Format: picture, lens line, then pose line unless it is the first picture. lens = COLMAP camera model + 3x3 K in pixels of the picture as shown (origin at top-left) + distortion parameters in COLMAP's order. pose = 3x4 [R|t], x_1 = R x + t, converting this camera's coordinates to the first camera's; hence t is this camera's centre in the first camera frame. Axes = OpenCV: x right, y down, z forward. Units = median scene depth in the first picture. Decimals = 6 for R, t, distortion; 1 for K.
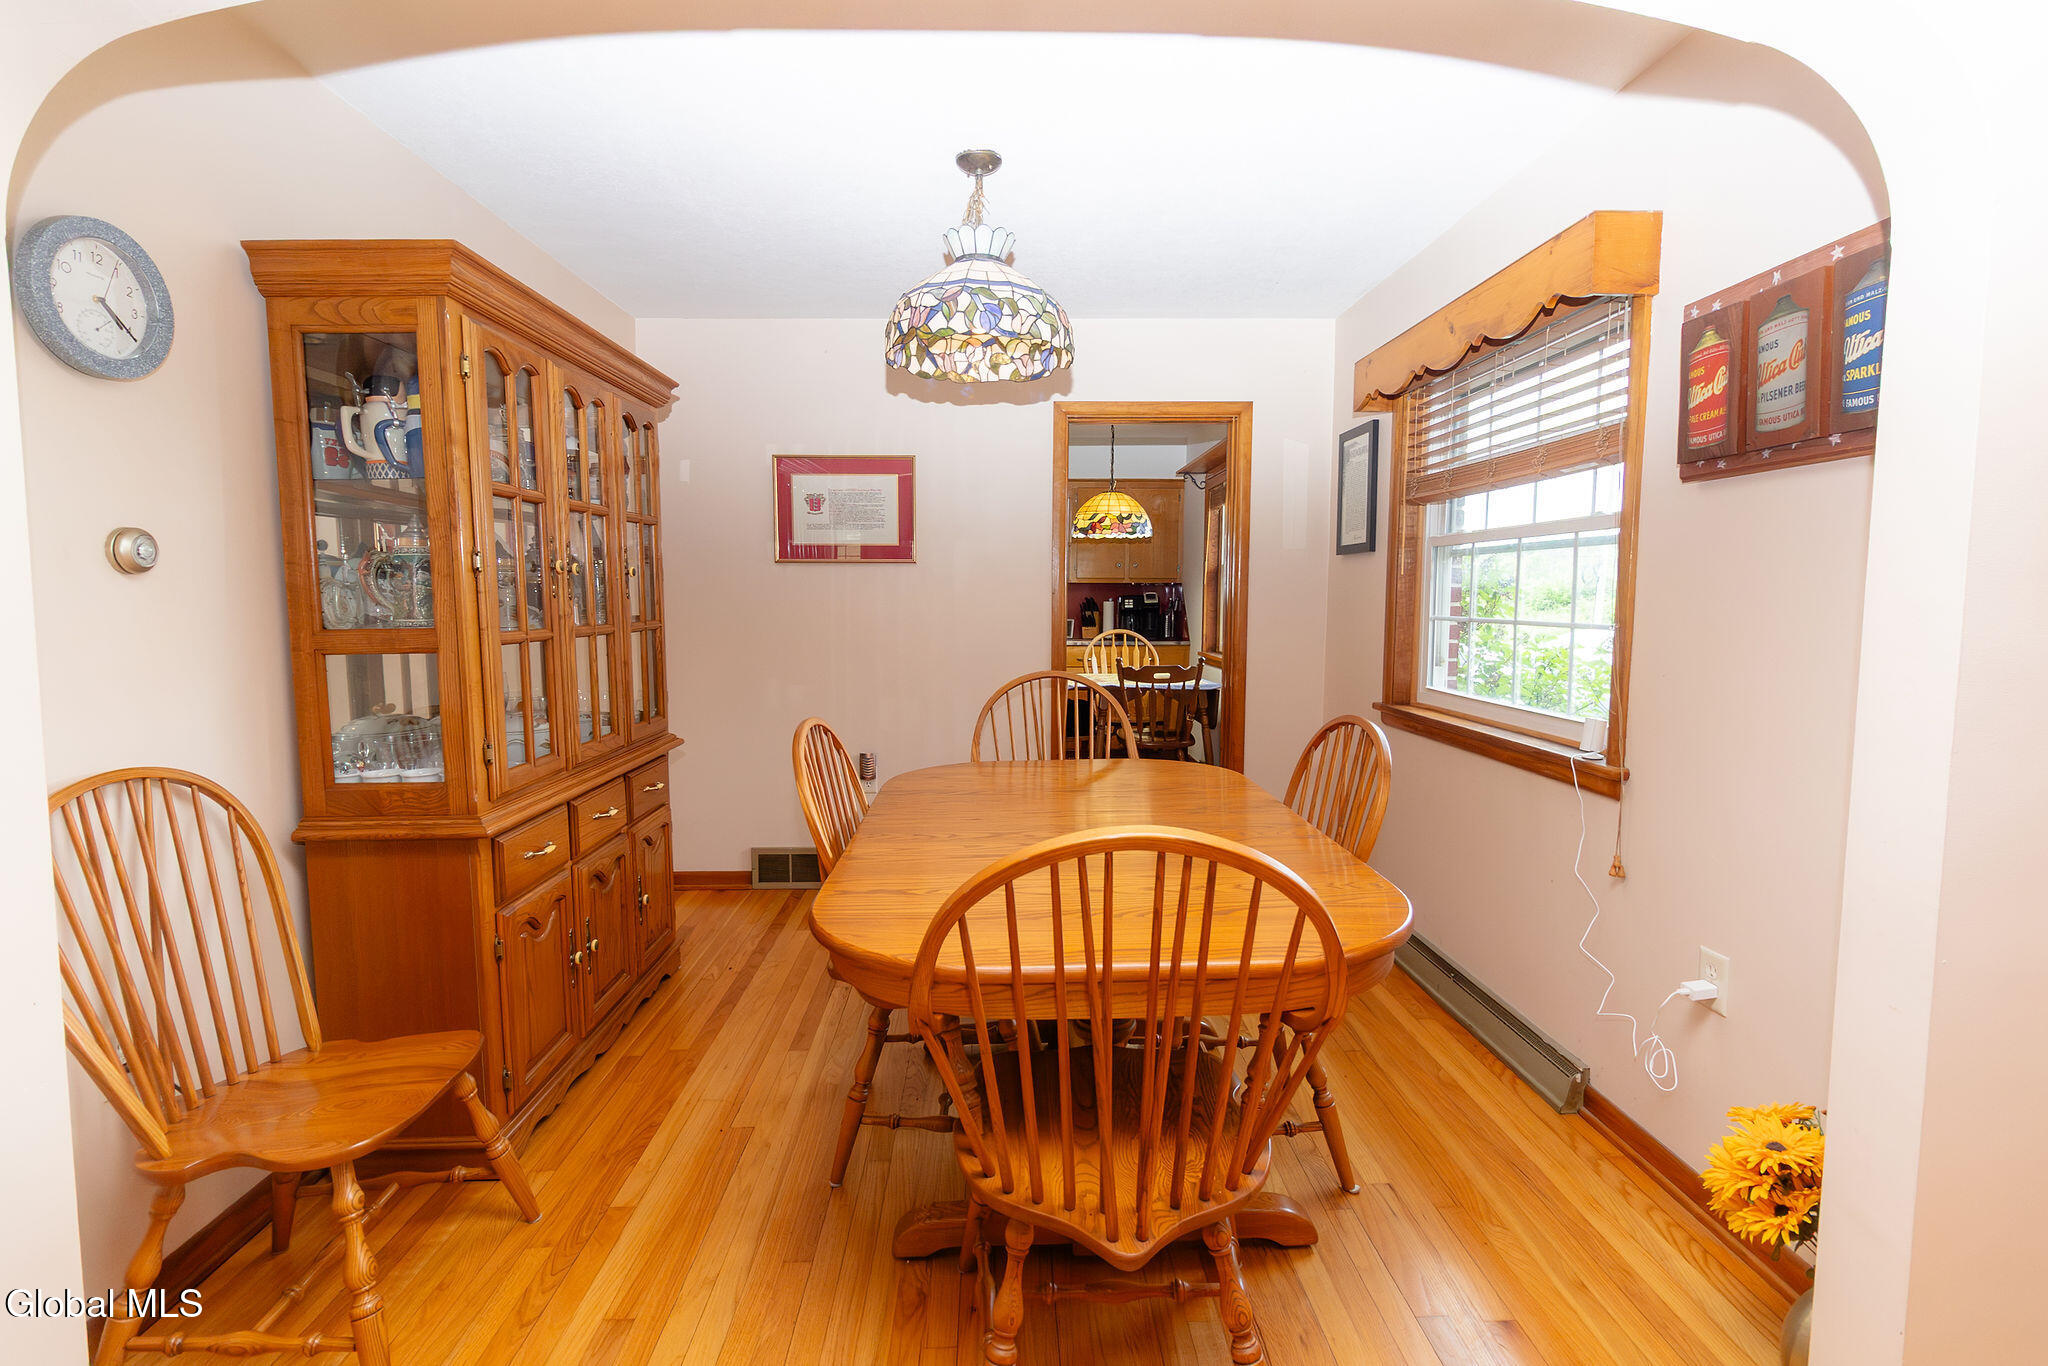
lens RADIAL K [[959.8, 0, 1027.2], [0, 959.8, 674.0], [0, 0, 1]] dist [-0.000217, 0.000122]
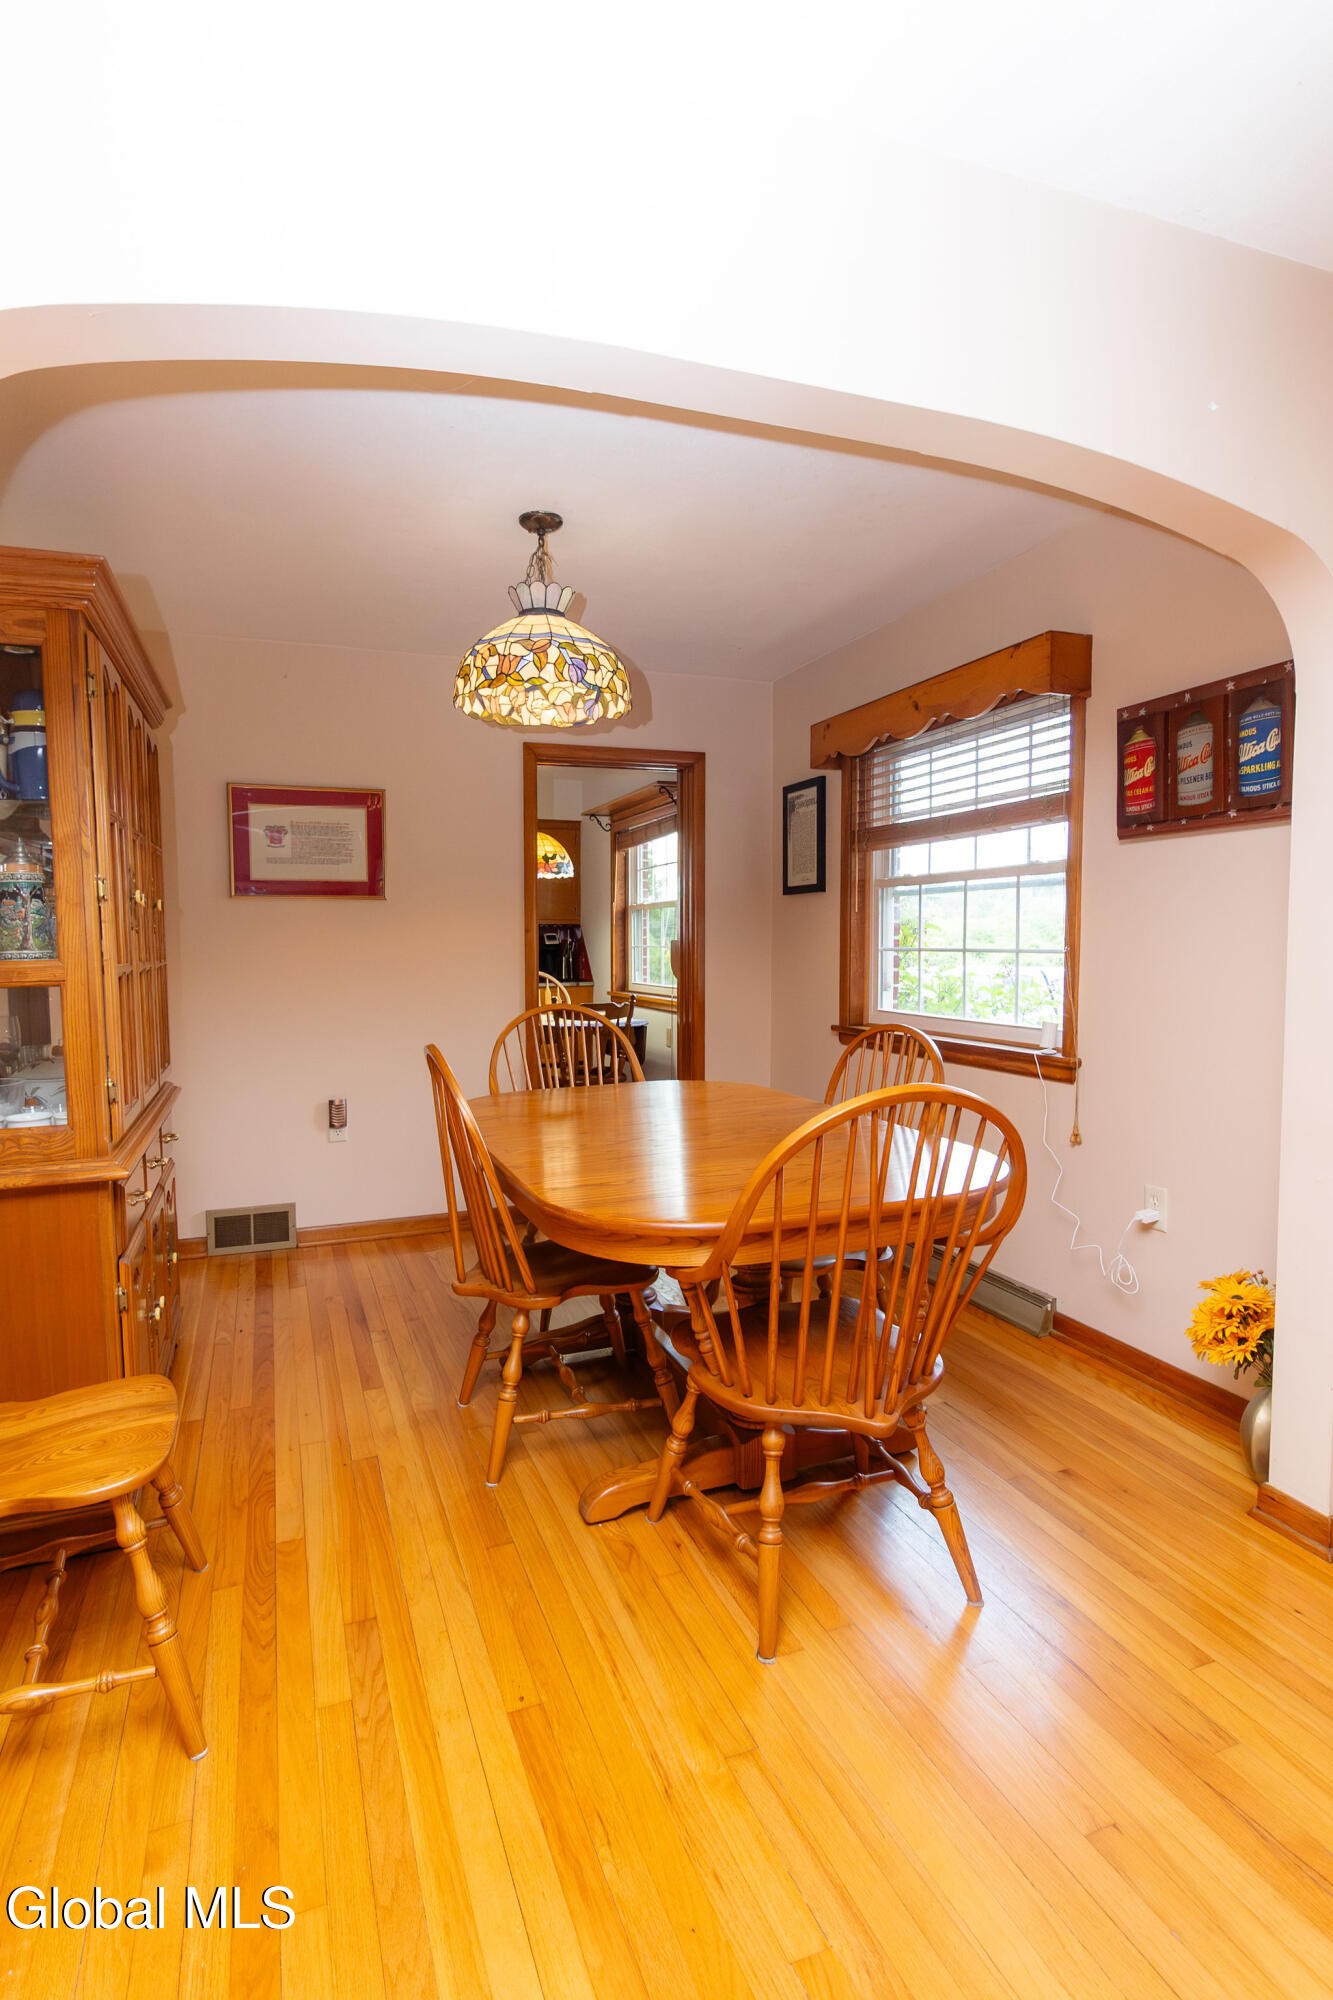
lens RADIAL K [[1033.6, 0, 662.7], [0, 1033.6, 1009.1], [0, 0, 1]] dist [-0.001703, 0.000389]
pose [[0.943365, -0.027938, 0.330577, -0.344691], [0.033808, 0.999356, -0.012018, 0.028164], [-0.330028, 0.022513, 0.943703, -0.126274]]
